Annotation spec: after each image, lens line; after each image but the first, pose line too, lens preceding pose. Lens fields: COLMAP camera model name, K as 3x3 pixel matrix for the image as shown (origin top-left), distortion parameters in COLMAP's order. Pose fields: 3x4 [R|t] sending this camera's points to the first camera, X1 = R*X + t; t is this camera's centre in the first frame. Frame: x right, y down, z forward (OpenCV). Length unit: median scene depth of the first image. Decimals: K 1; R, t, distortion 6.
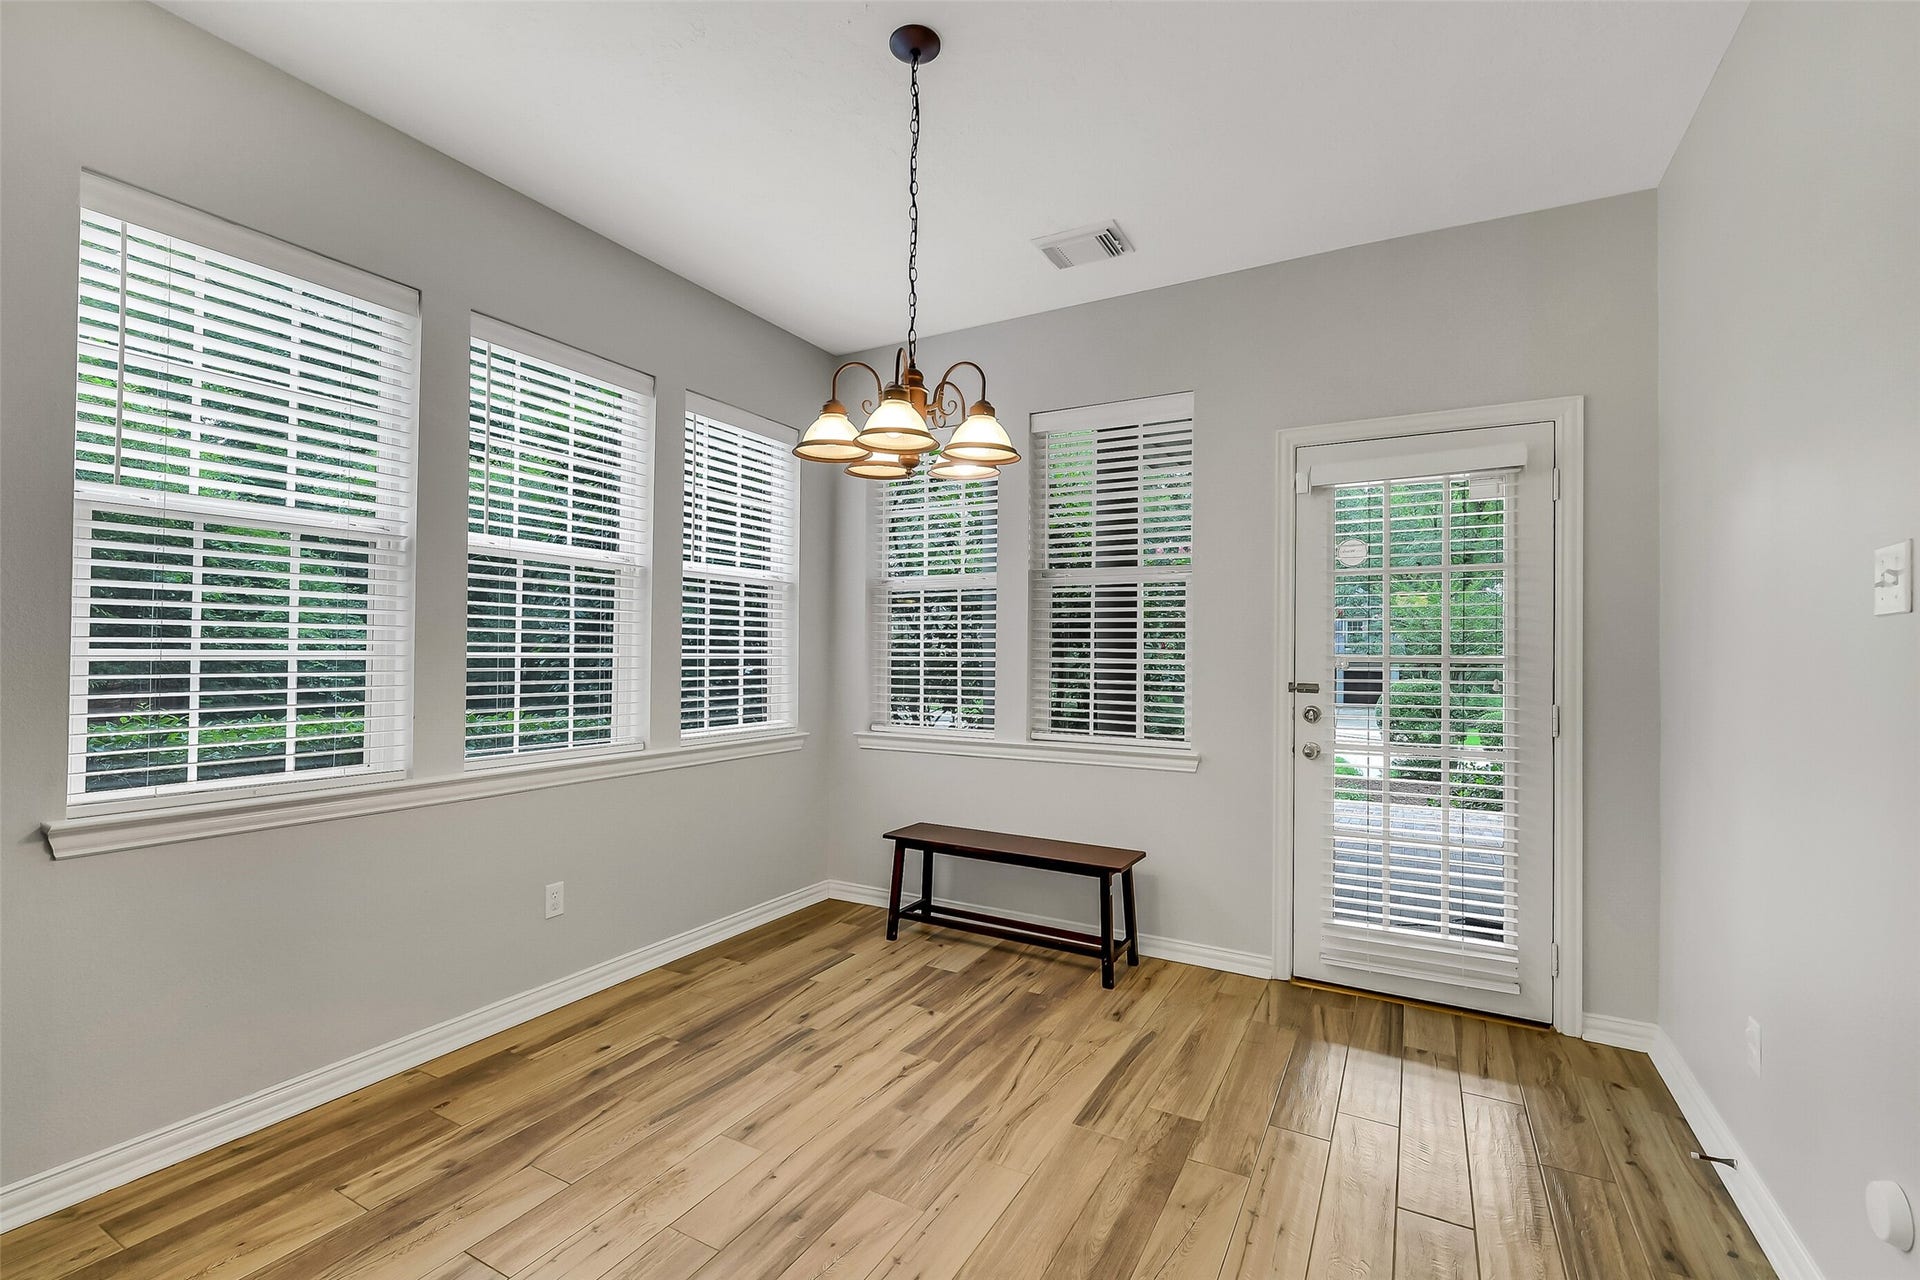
lens RADIAL K [[835.2, 0, 960.7], [0, 835.2, 641.2], [0, 0, 1]] dist [0.004171, -0.000112]
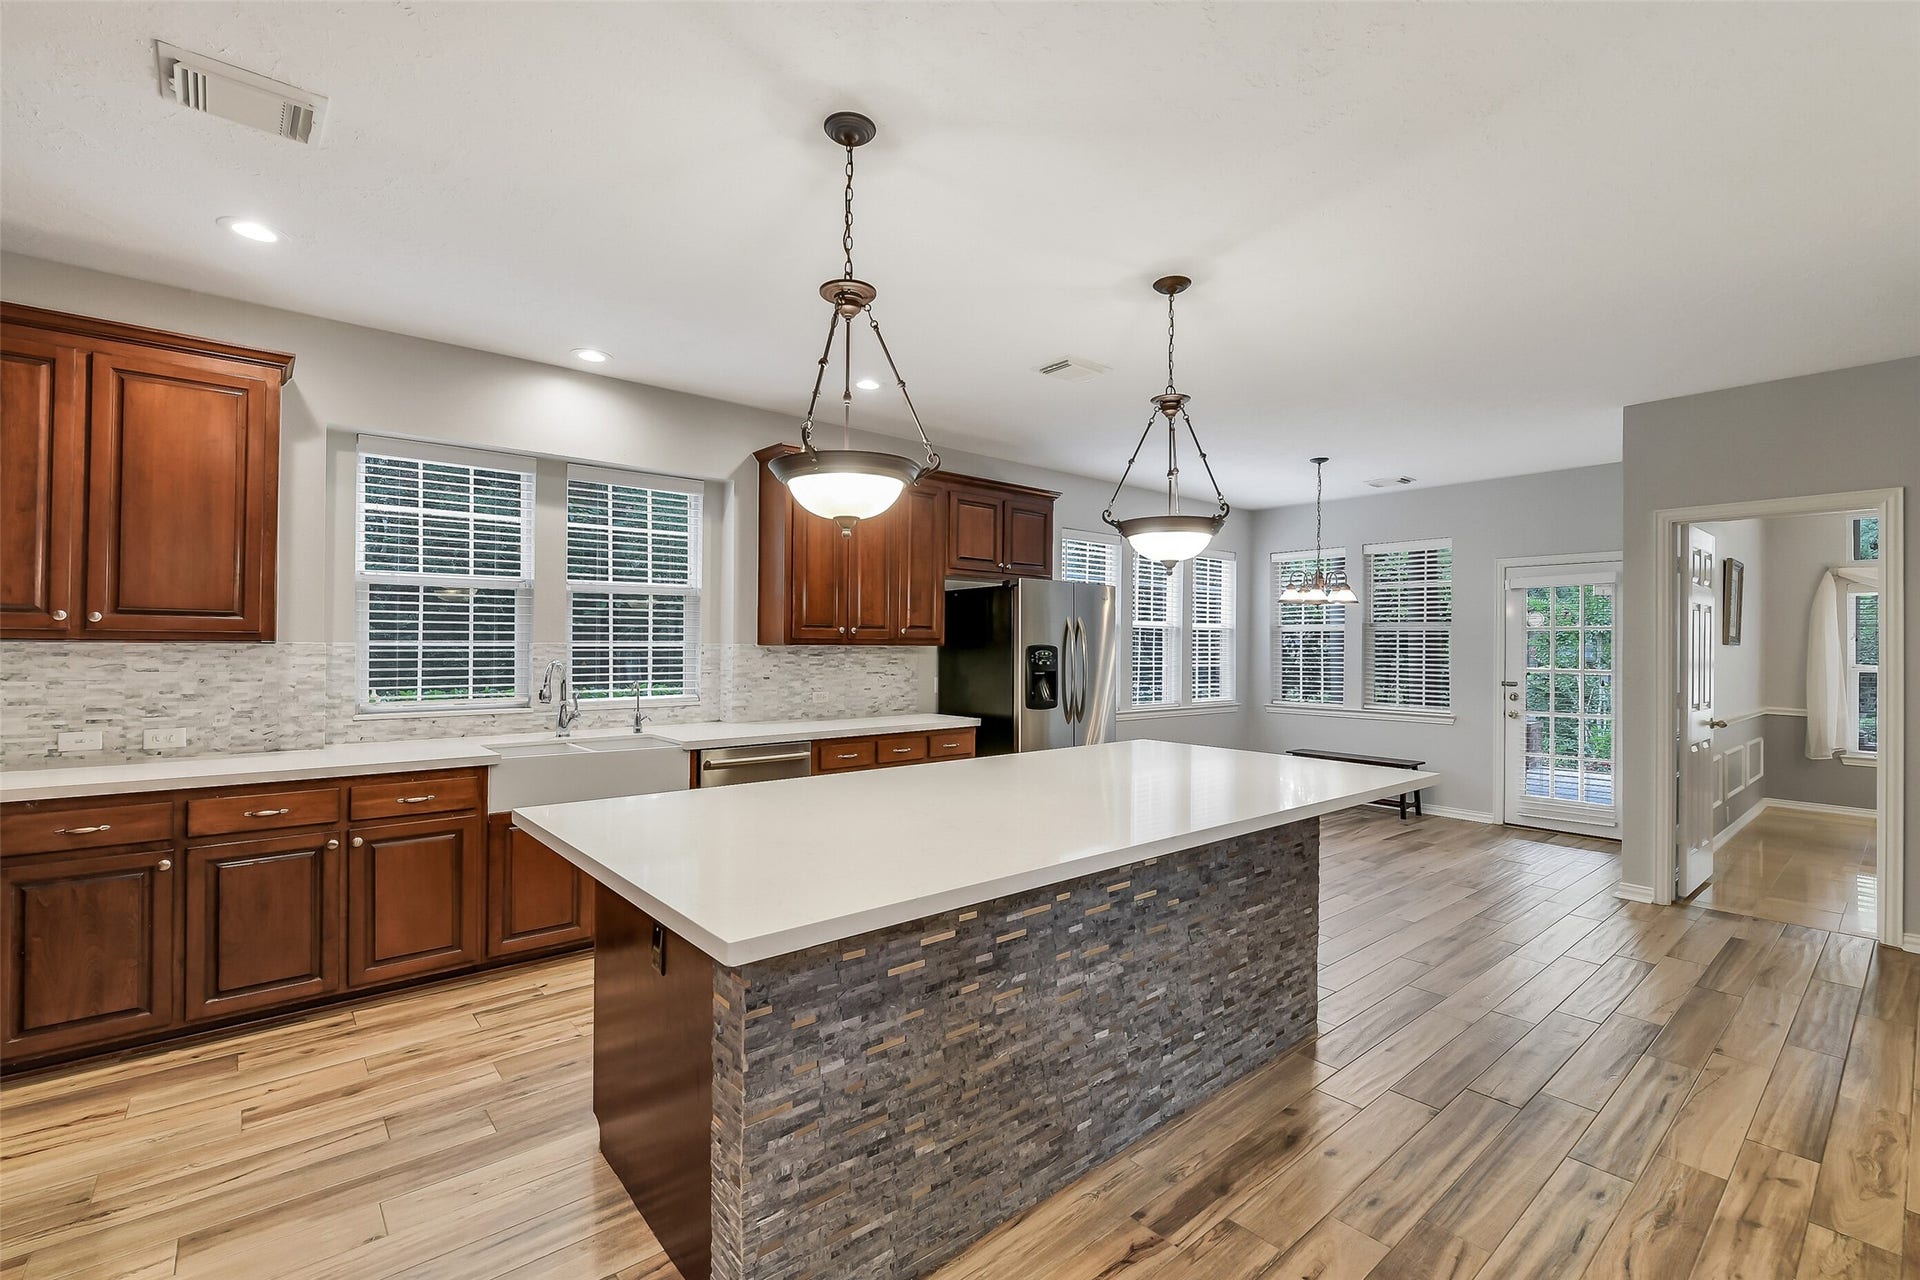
lens RADIAL K [[835.2, 0, 949.0], [0, 835.2, 640.1], [0, 0, 1]] dist [0.004171, -0.000112]
pose [[0.927771, -0.001122, -0.373148, -0.092005], [-0.000760, 0.999988, -0.004897, -0.036273], [0.373149, 0.004827, 0.927759, -1.252182]]
